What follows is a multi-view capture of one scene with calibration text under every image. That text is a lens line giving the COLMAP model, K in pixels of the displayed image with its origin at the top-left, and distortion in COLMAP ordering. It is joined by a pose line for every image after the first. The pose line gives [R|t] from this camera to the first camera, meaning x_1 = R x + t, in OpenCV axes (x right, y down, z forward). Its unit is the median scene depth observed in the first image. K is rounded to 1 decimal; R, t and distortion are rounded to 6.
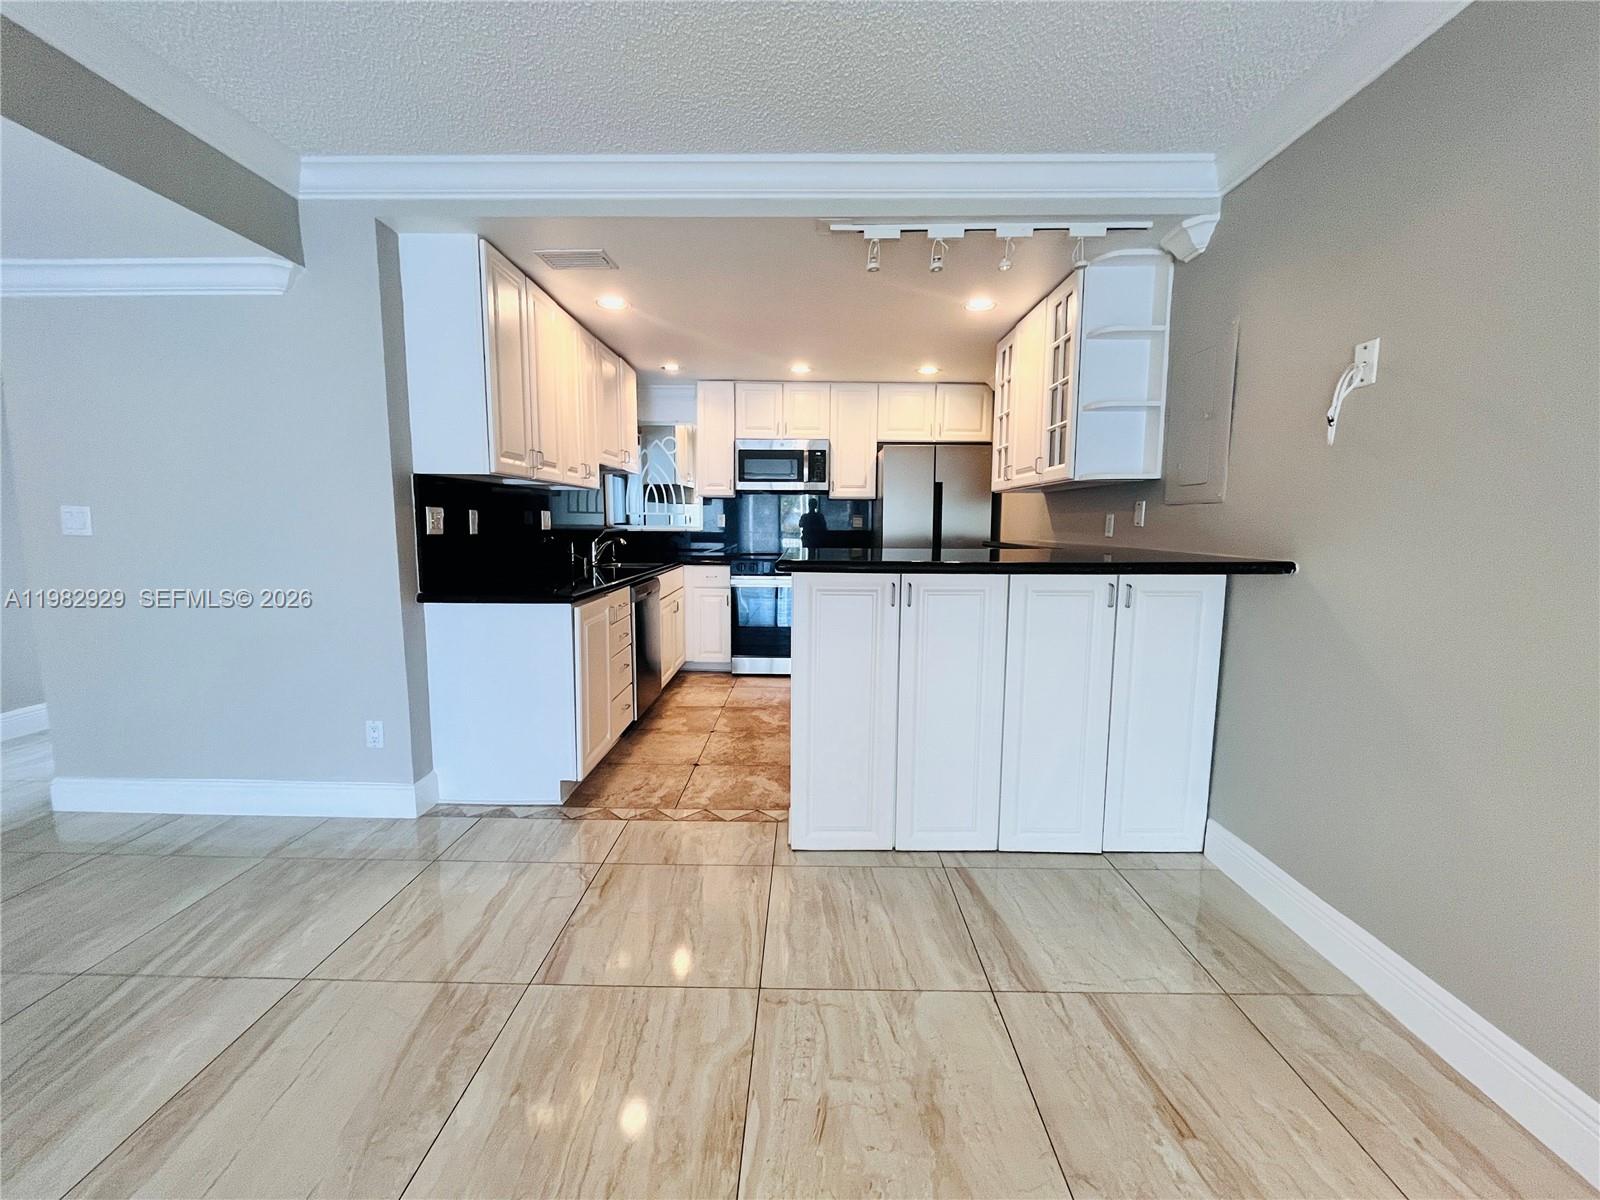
lens RADIAL K [[644.3, 0, 793.6], [0, 644.3, 601.6], [0, 0, 1]] dist [-0.003747, 0.000134]
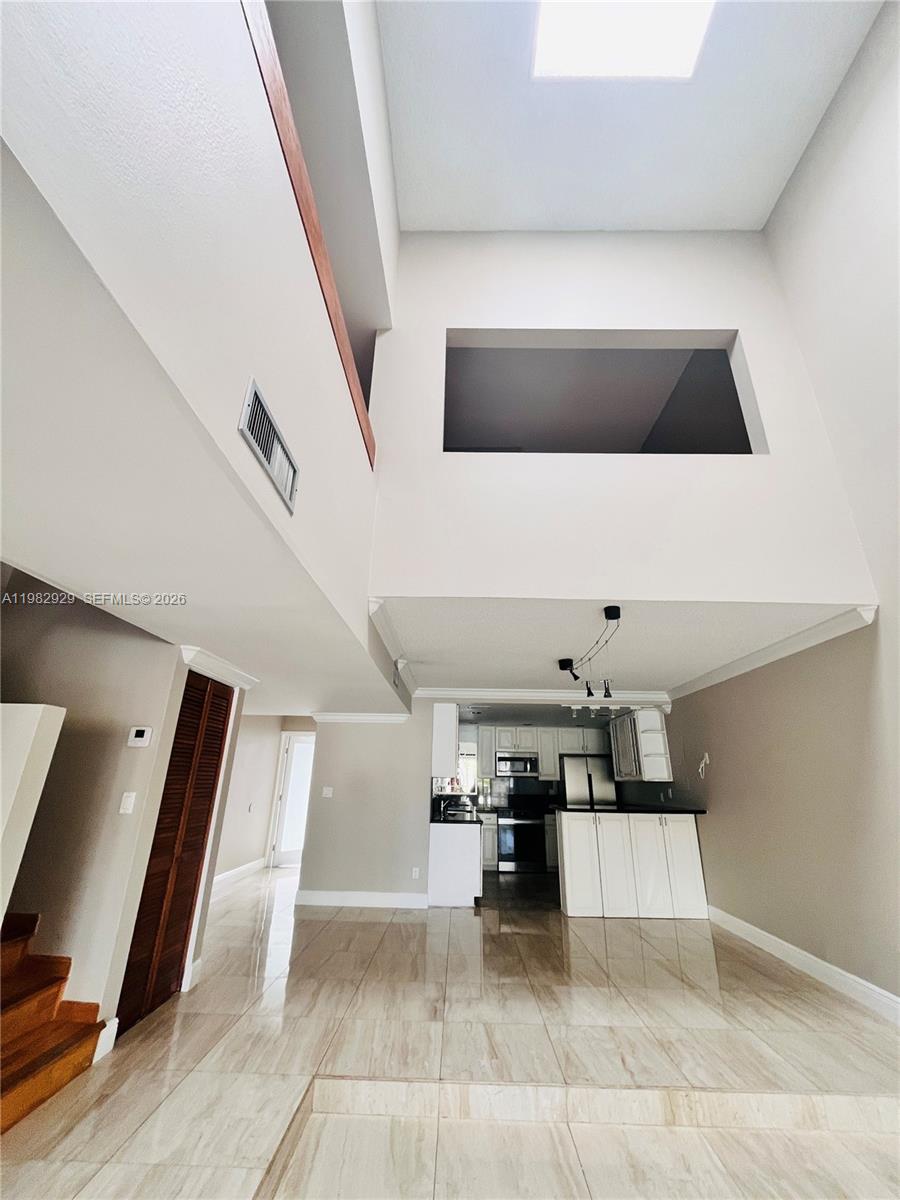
lens RADIAL K [[483.2, 0, 452.8], [0, 483.2, 598.0], [0, 0, 1]] dist [-0.003747, 0.000134]
pose [[0.999872, 0.015091, 0.005294, -0.304930], [-0.010851, 0.883335, -0.468616, 0.076780], [-0.011748, 0.468498, 0.883386, -0.868566]]
